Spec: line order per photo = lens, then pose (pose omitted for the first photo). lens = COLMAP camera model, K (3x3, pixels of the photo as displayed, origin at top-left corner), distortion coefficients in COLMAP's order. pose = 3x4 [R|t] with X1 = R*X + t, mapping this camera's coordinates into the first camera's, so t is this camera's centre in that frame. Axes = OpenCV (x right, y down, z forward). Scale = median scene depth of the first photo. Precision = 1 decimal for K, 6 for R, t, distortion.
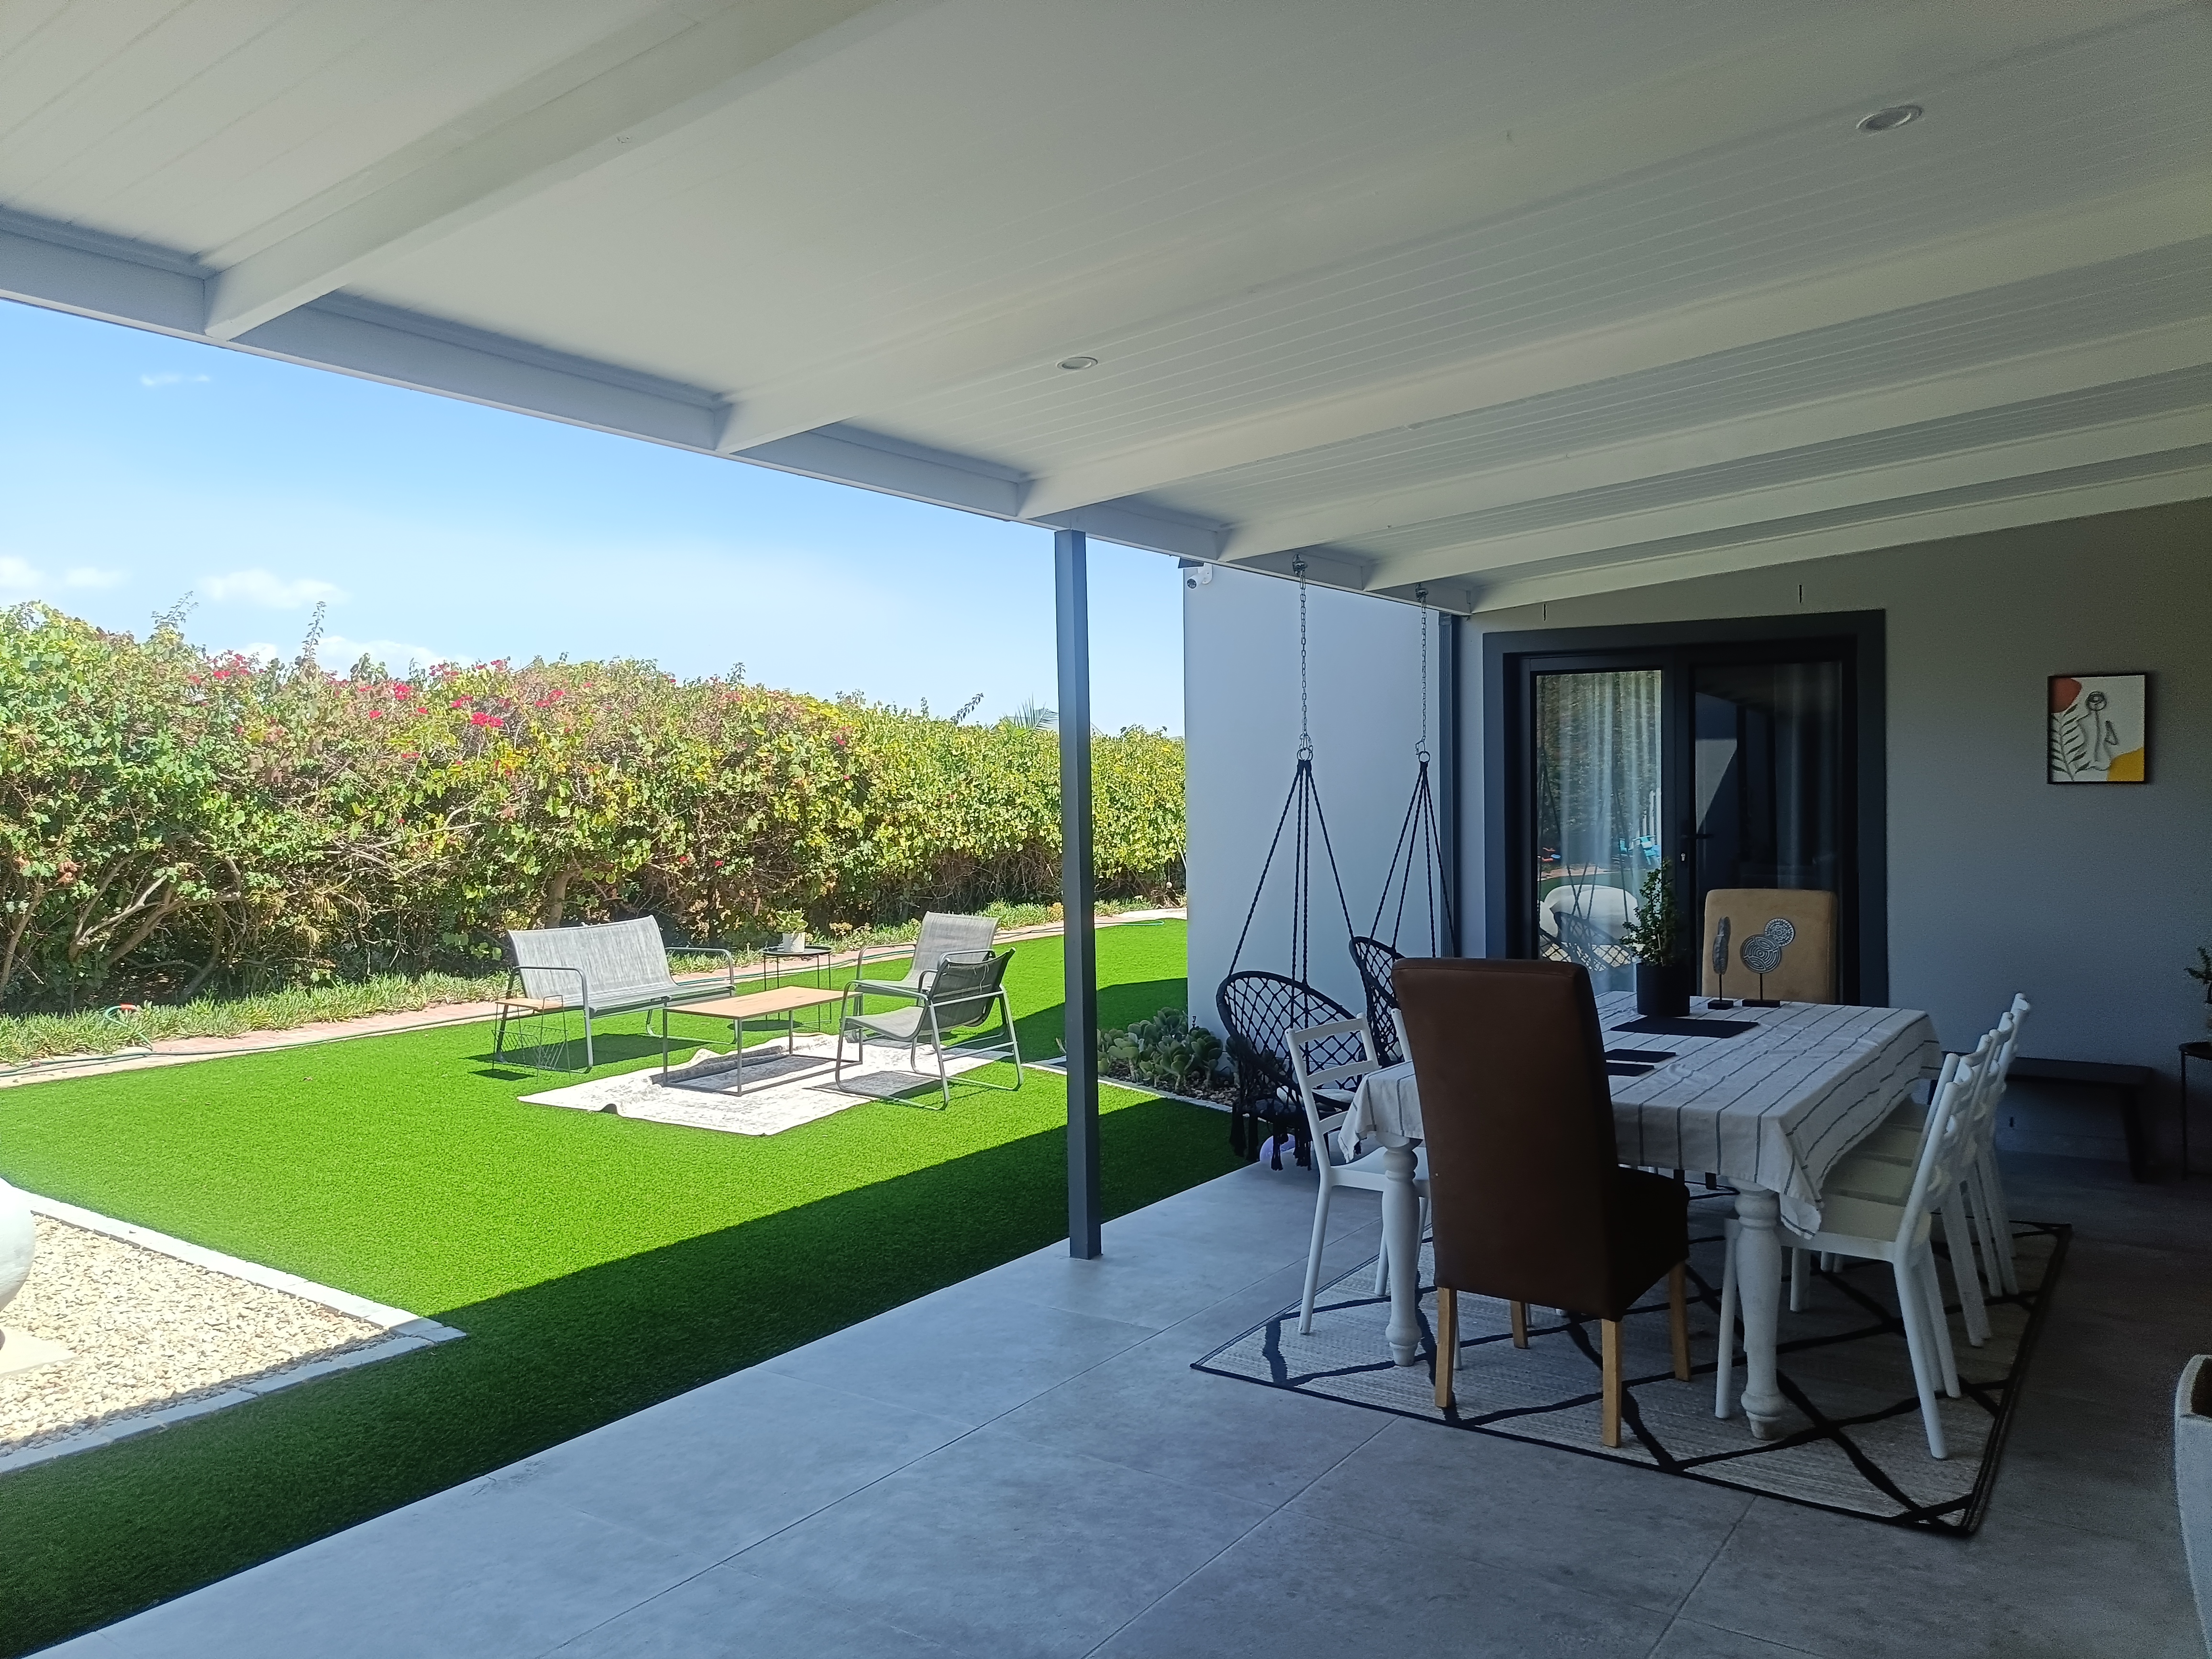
lens RADIAL K [[1628.7, 0, 1057.6], [0, 1628.7, 880.5], [0, 0, 1]] dist [0.060857, -0.049304]
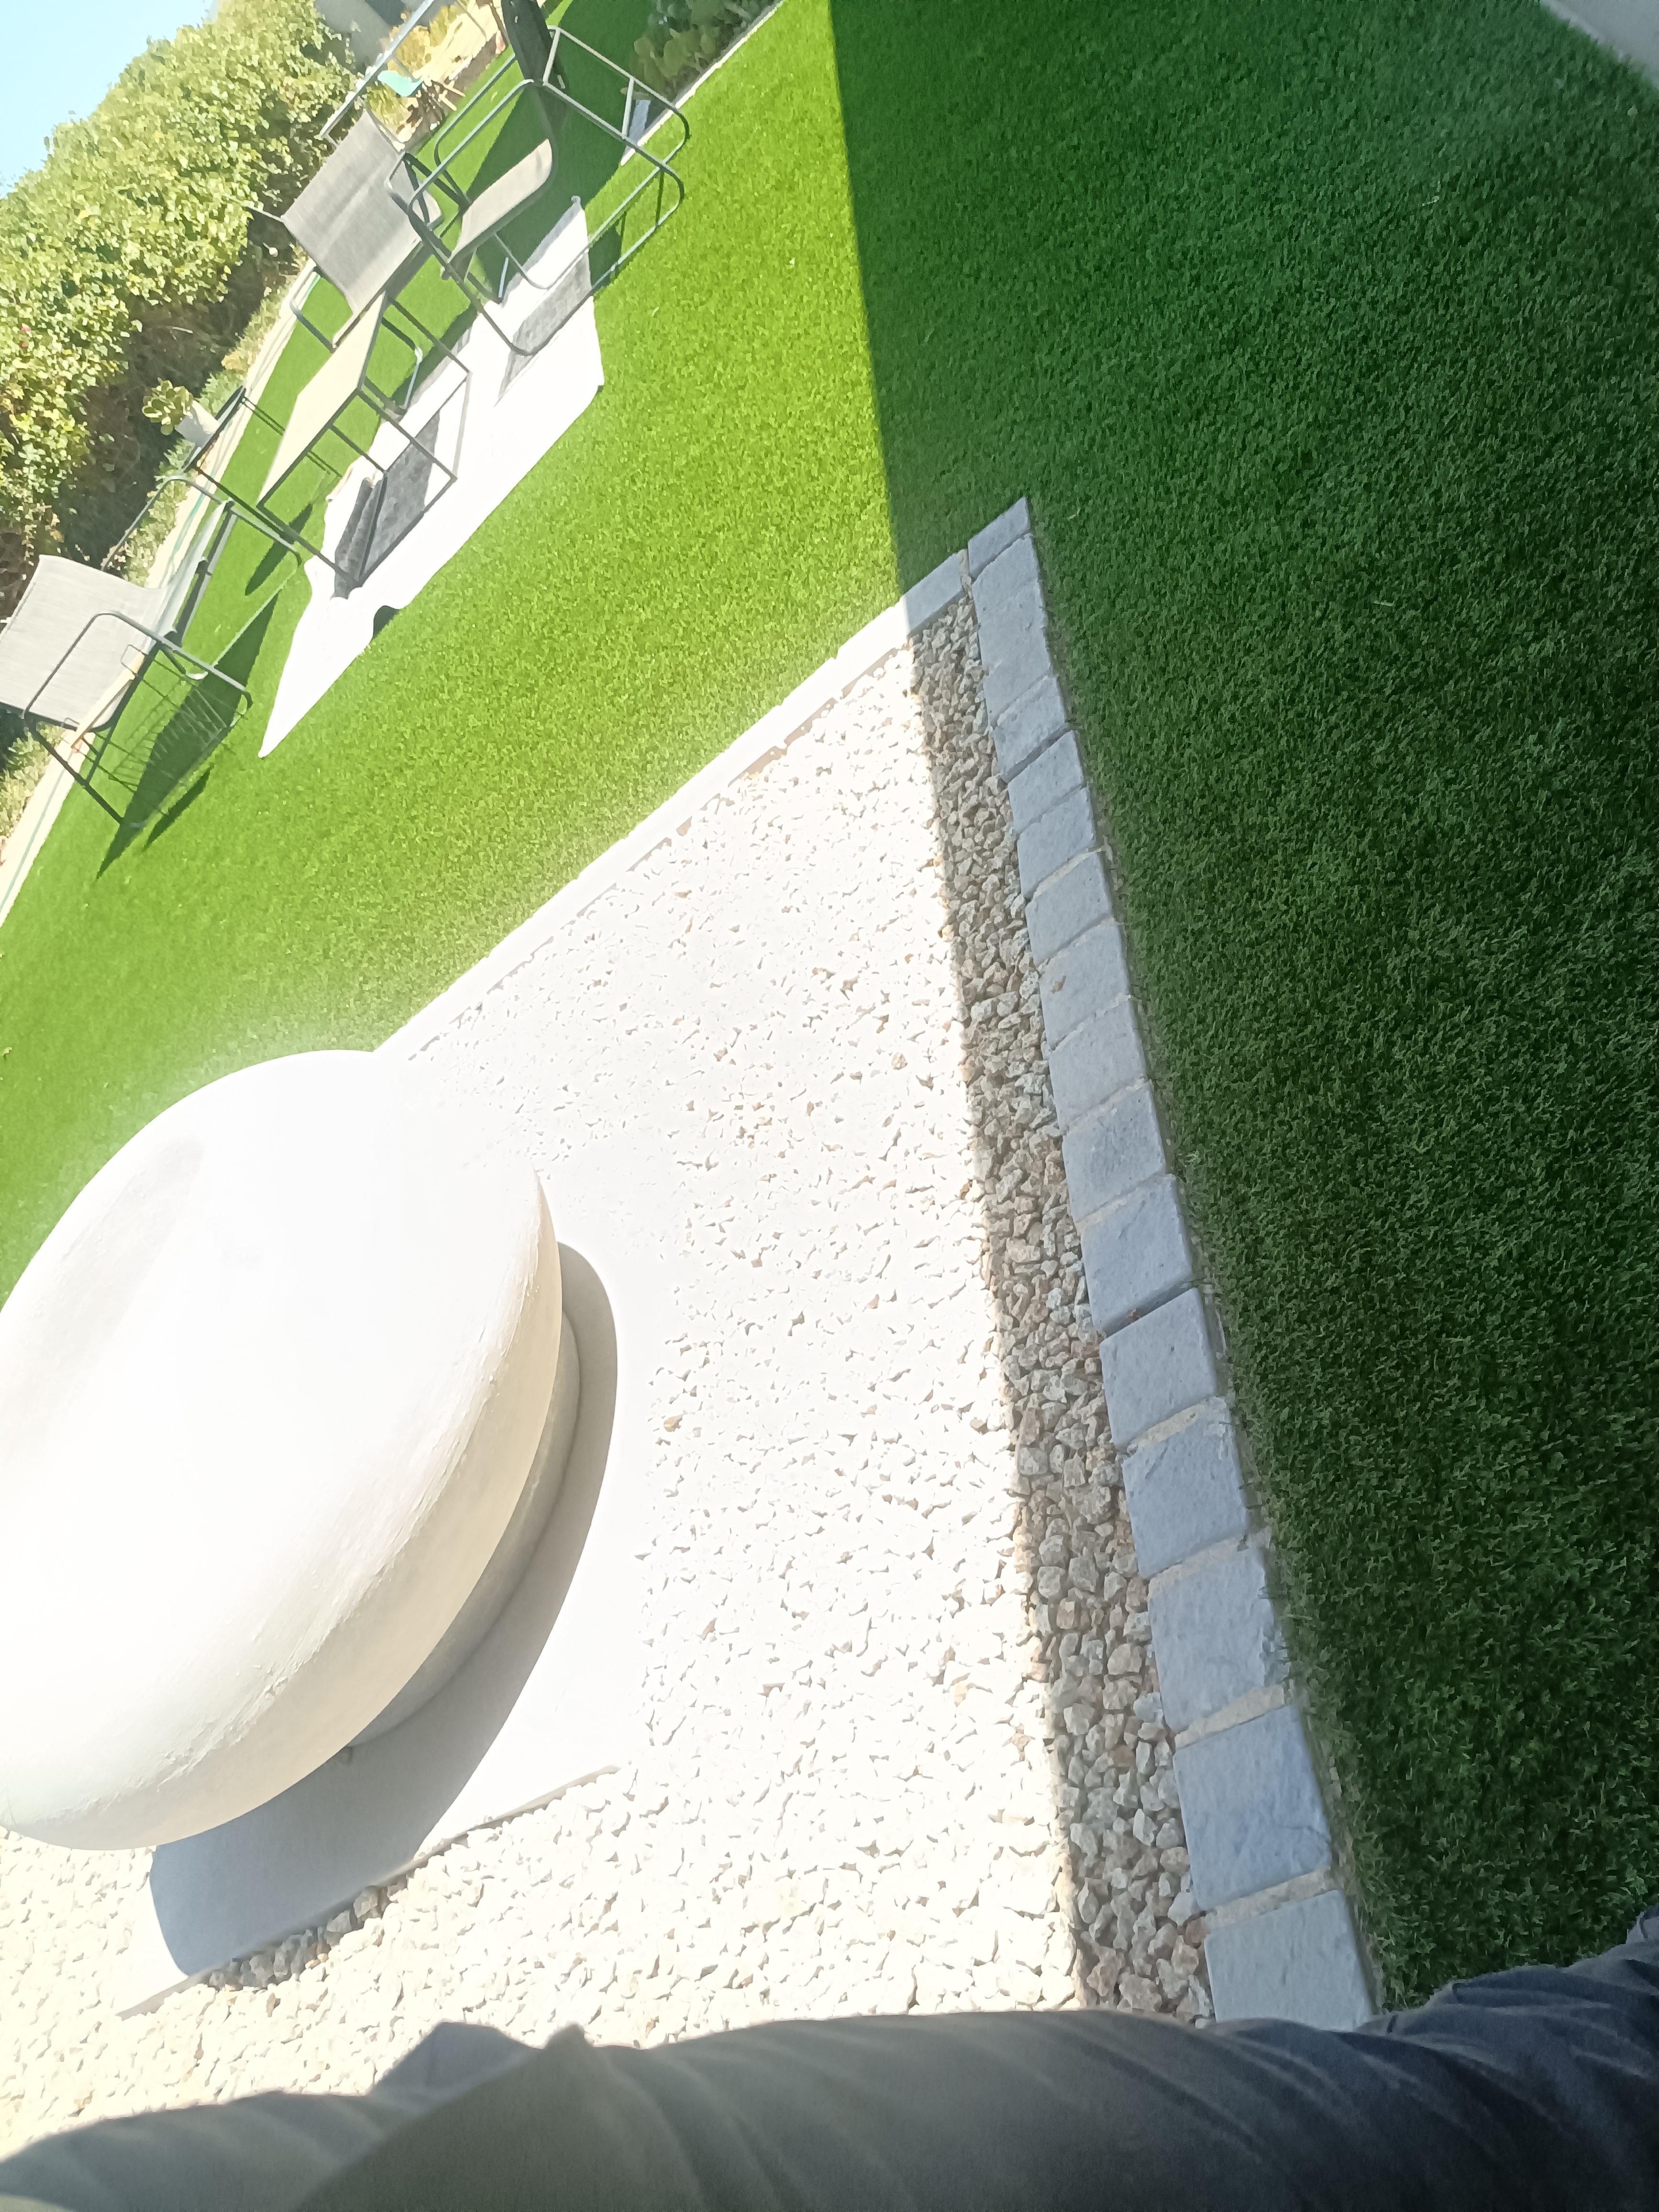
lens RADIAL K [[1628.7, 0, 829.5], [0, 1628.7, 1106.0], [0, 0, 1]] dist [0.060857, -0.049304]
pose [[0.589874, -0.807481, 0.004823, -0.191683], [0.704030, 0.517209, 0.486658, 0.027859], [-0.395462, -0.283672, 0.873579, 0.181579]]
